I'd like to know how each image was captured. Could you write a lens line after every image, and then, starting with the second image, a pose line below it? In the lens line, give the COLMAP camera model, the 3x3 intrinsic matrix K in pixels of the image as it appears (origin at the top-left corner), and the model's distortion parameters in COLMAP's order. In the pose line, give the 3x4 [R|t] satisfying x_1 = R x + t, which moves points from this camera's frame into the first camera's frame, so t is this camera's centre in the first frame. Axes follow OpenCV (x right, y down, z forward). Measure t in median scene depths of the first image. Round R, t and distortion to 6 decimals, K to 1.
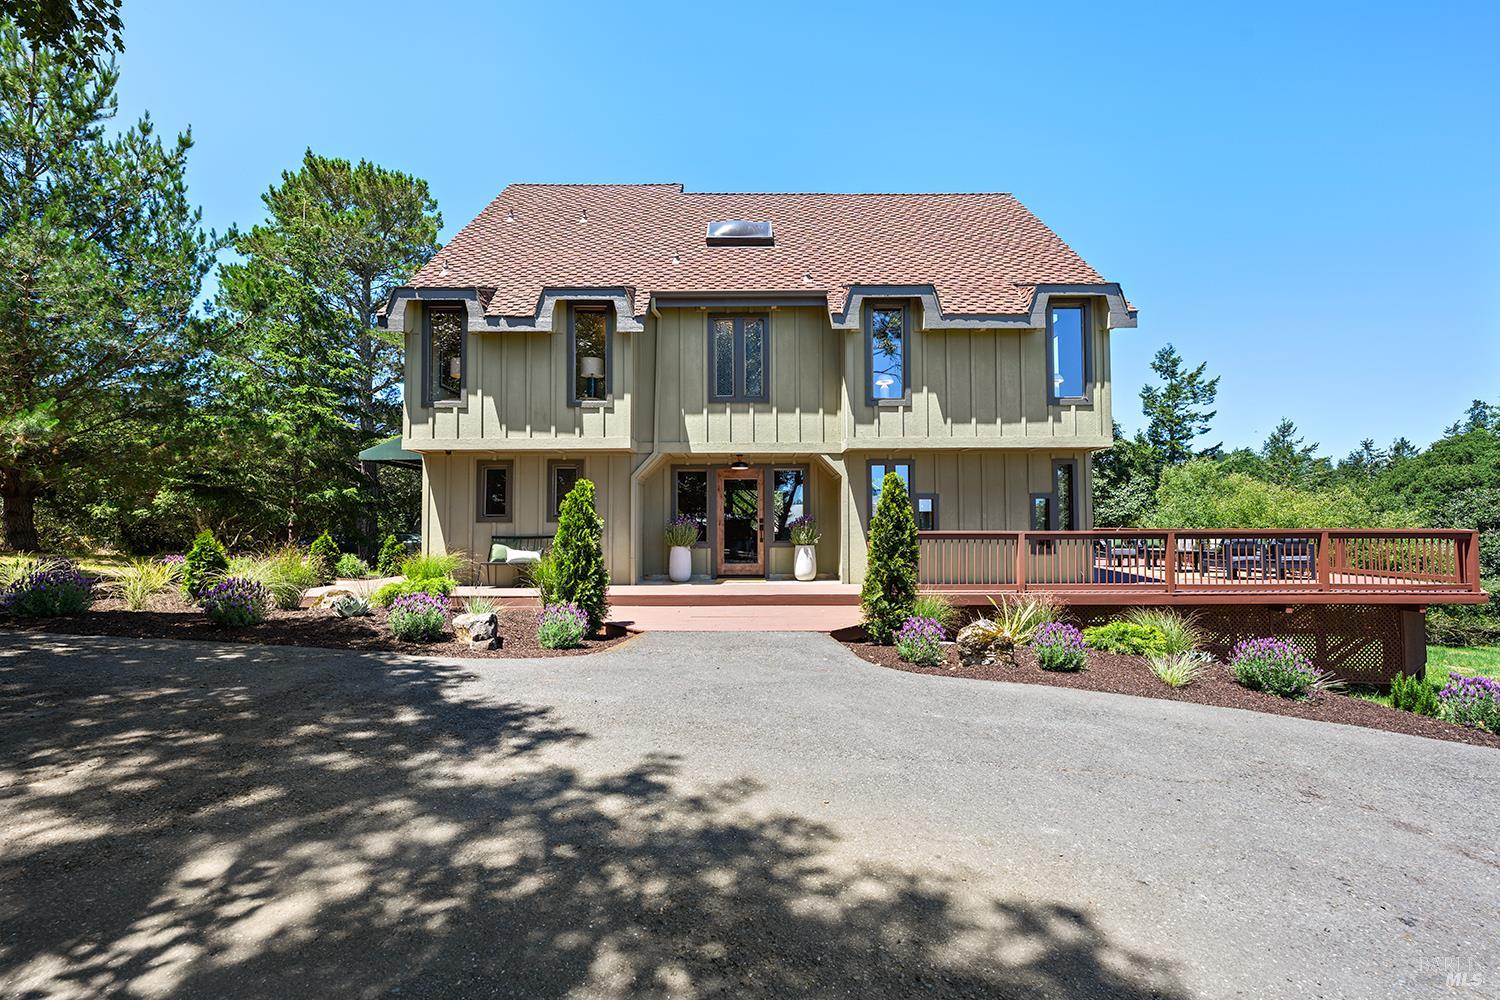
lens RADIAL K [[599.2, 0, 754.5], [0, 599.2, 508.5], [0, 0, 1]] dist [-0.000514, 0.000574]
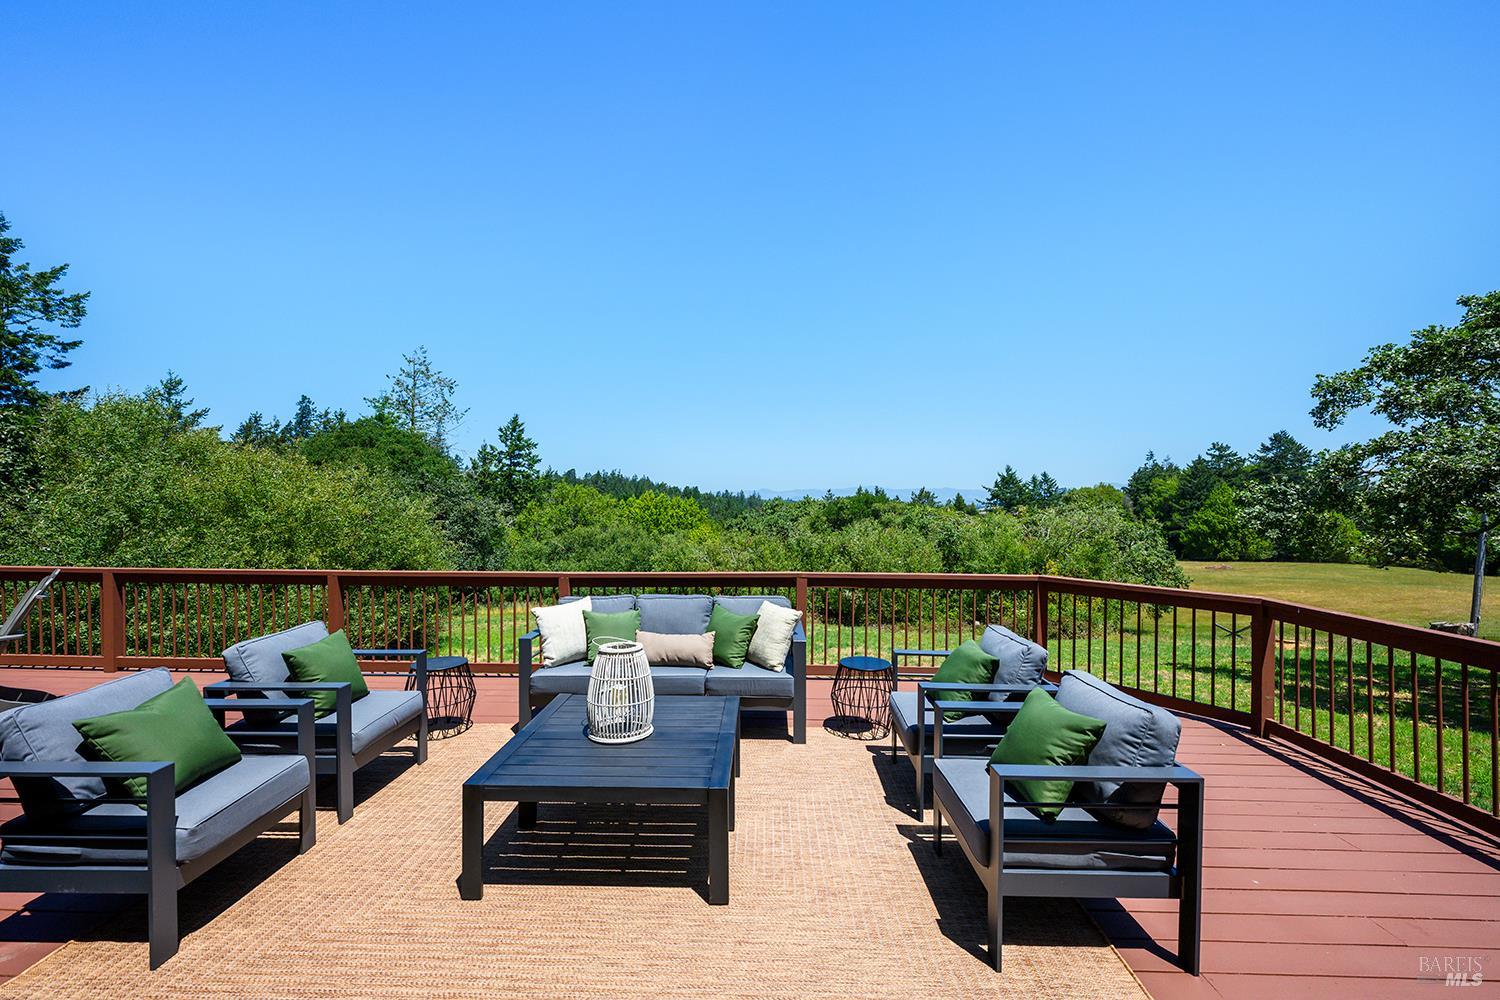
lens RADIAL K [[599.2, 0, 745.8], [0, 599.2, 501.5], [0, 0, 1]] dist [-0.000514, 0.000574]
pose [[0.036439, -0.001729, 0.999334, 0.097949], [-0.034470, 0.999401, 0.002986, -0.003021], [-0.998741, -0.034556, 0.036357, 0.191767]]
